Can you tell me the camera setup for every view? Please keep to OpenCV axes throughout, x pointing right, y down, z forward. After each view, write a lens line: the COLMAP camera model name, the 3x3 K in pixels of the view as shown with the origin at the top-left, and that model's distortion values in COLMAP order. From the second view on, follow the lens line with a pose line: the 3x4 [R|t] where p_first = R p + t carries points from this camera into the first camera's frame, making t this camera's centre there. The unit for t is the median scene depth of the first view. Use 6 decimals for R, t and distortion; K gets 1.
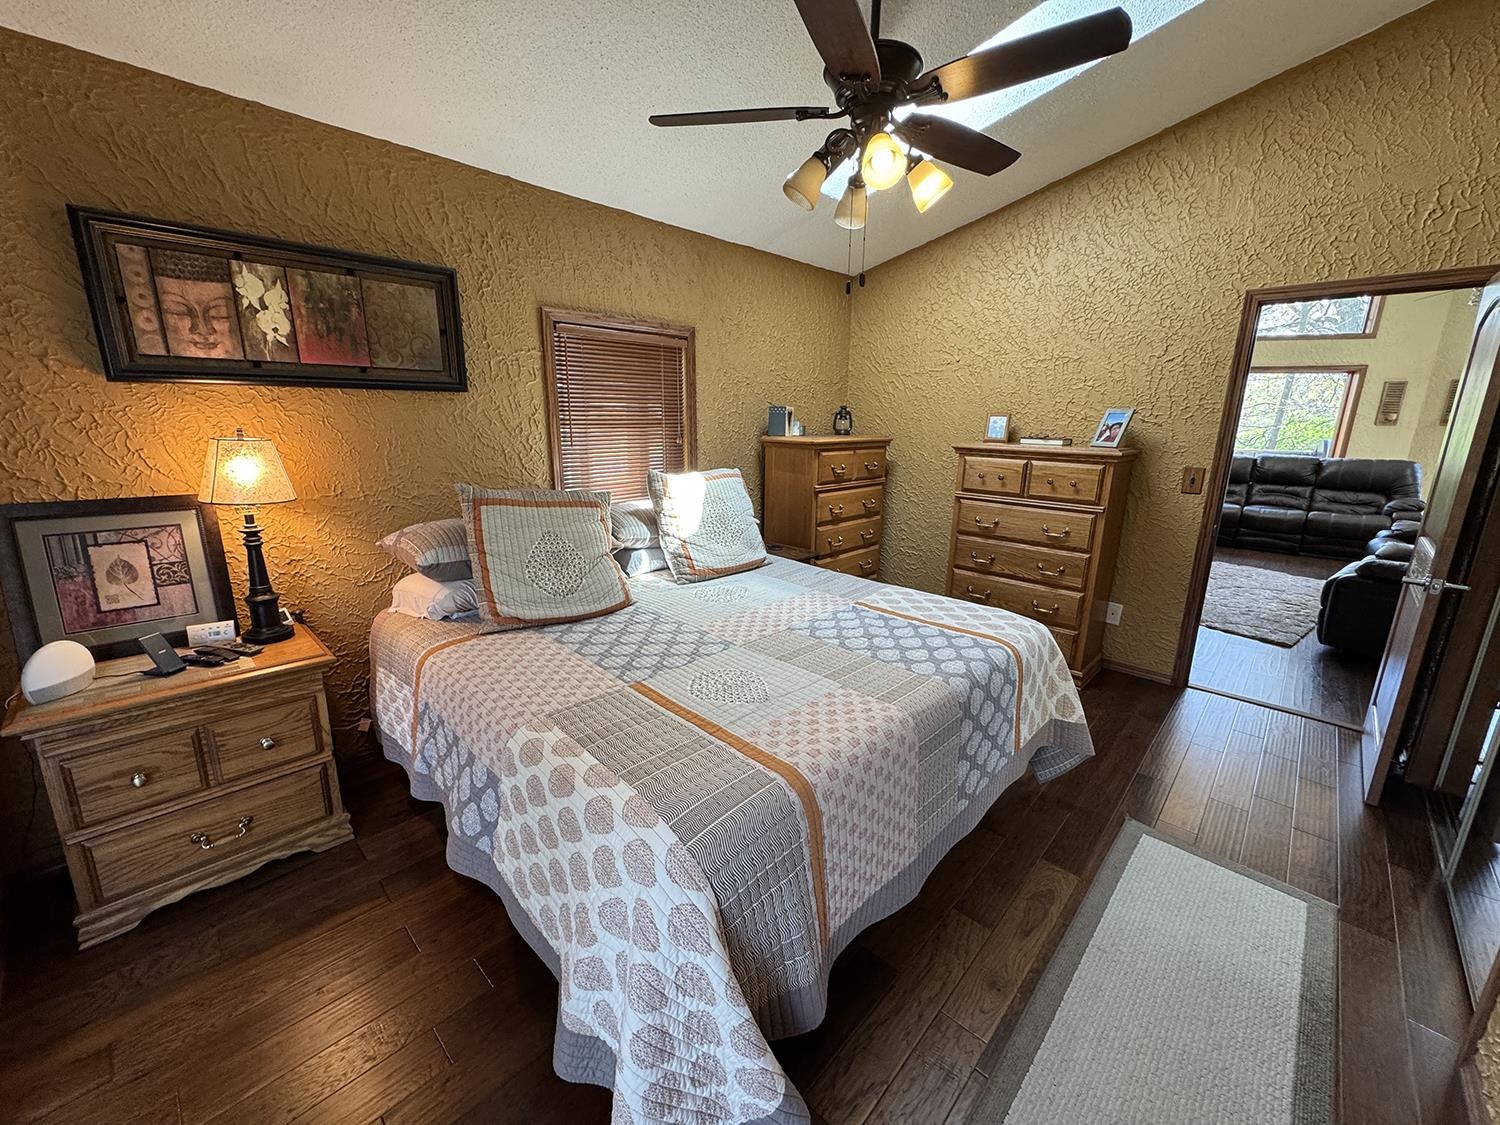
lens RADIAL K [[598.1, 0, 746.9], [0, 598.1, 560.4], [0, 0, 1]] dist [-0.004115, 0.000581]
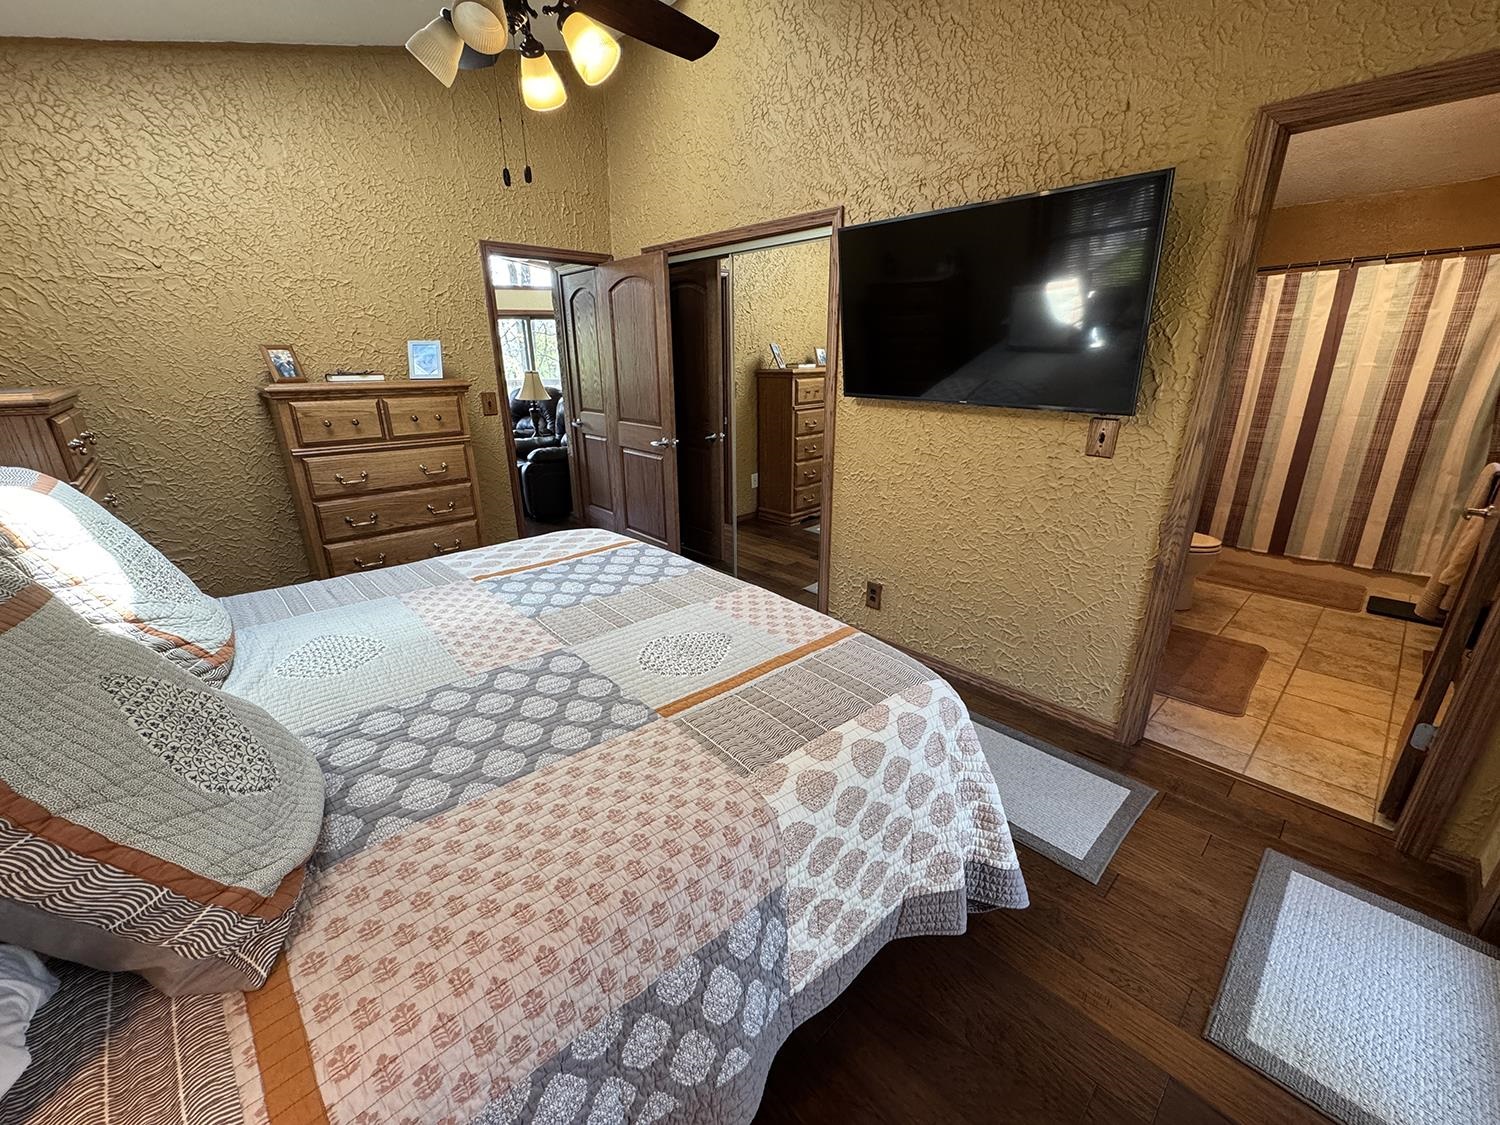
lens RADIAL K [[598.1, 0, 748.8], [0, 598.1, 559.8], [0, 0, 1]] dist [-0.004115, 0.000581]
pose [[0.059721, -0.332519, 0.941204, -0.682597], [0.243131, 0.919336, 0.309367, -0.142080], [-0.968153, 0.210360, 0.135750, 0.633903]]
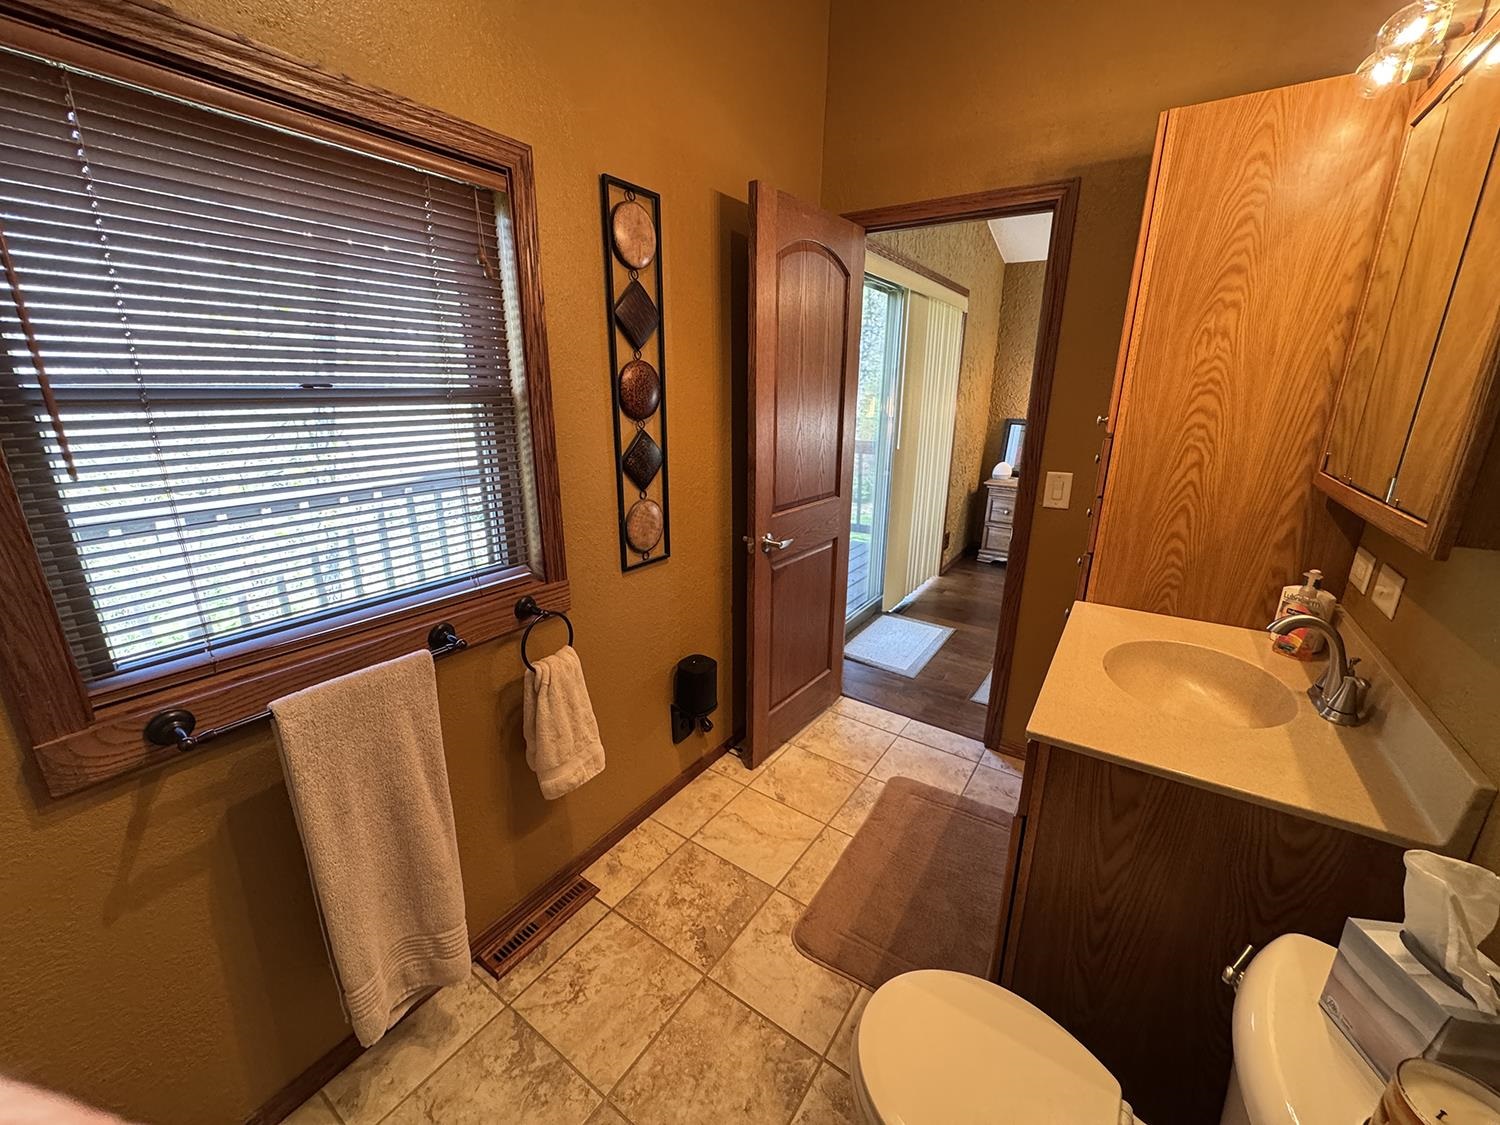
lens RADIAL K [[598.1, 0, 747.3], [0, 598.1, 558.9], [0, 0, 1]] dist [-0.004115, 0.000581]
pose [[0.174238, 0.261703, -0.949291, 1.333456], [-0.240333, 0.946185, 0.216734, 0.204854], [0.954925, 0.190382, 0.227757, -0.703410]]
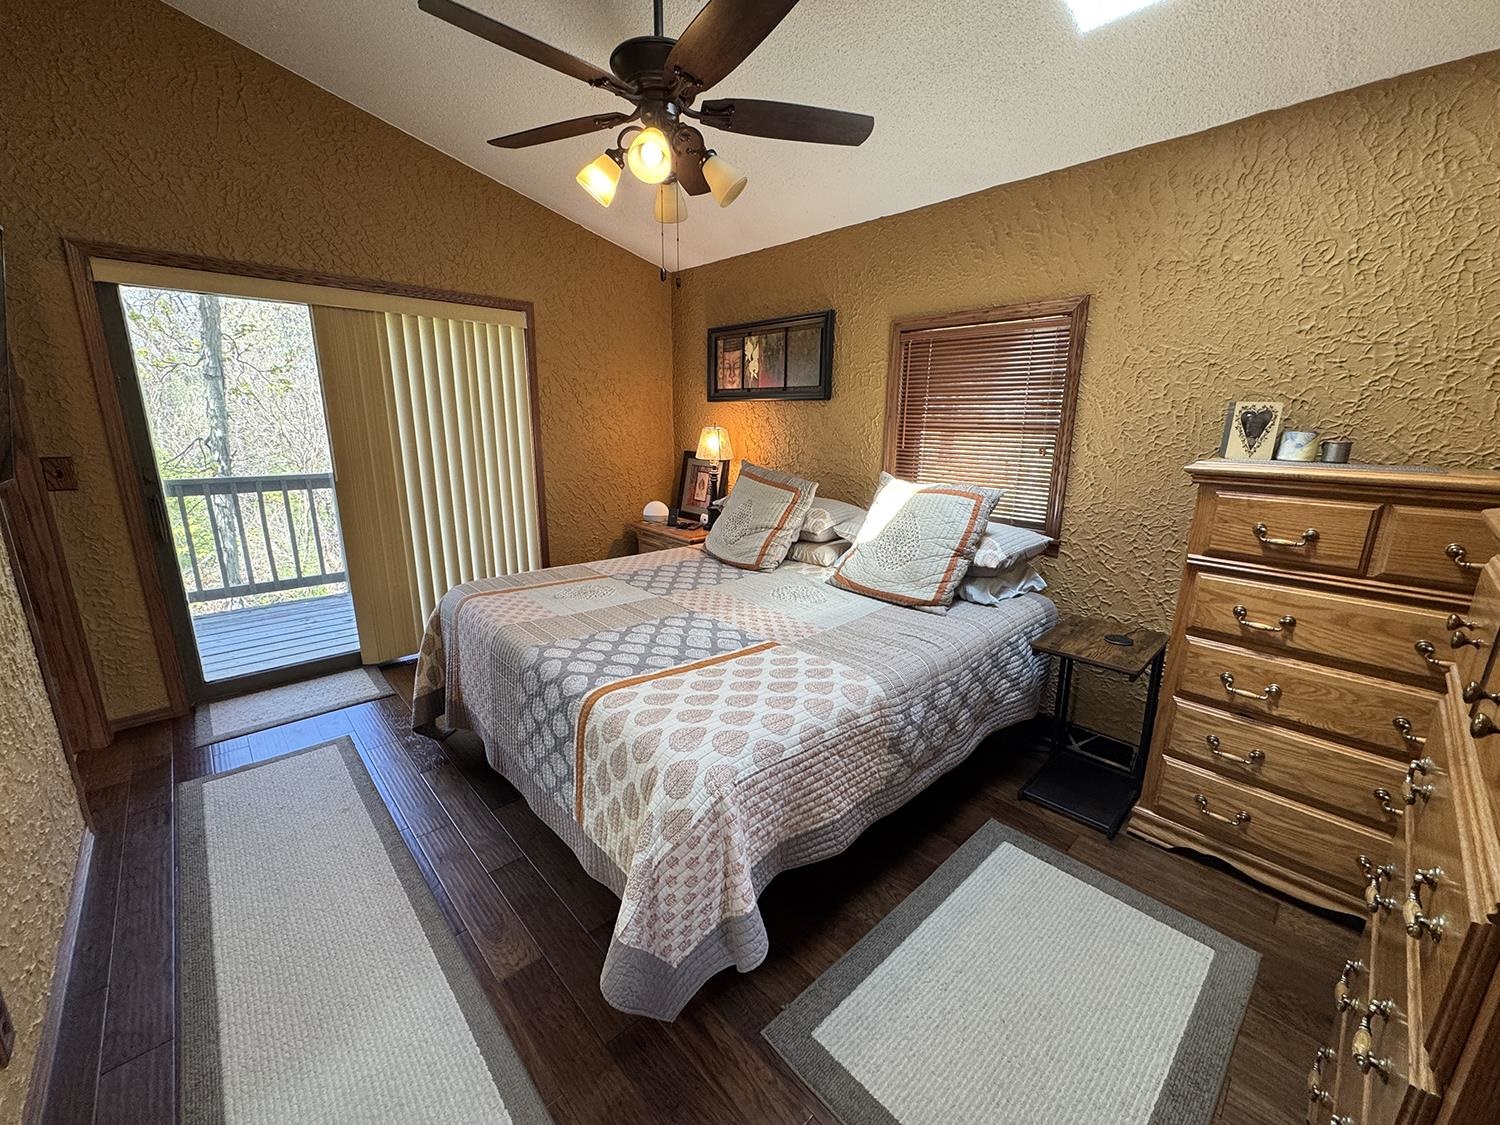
lens RADIAL K [[598.1, 0, 746.1], [0, 598.1, 561.8], [0, 0, 1]] dist [-0.004115, 0.000581]
pose [[-0.059826, 0.223443, -0.972879, 1.151768], [-0.249834, 0.940254, 0.231313, -0.254554], [0.966439, 0.256897, -0.000428, 1.139918]]
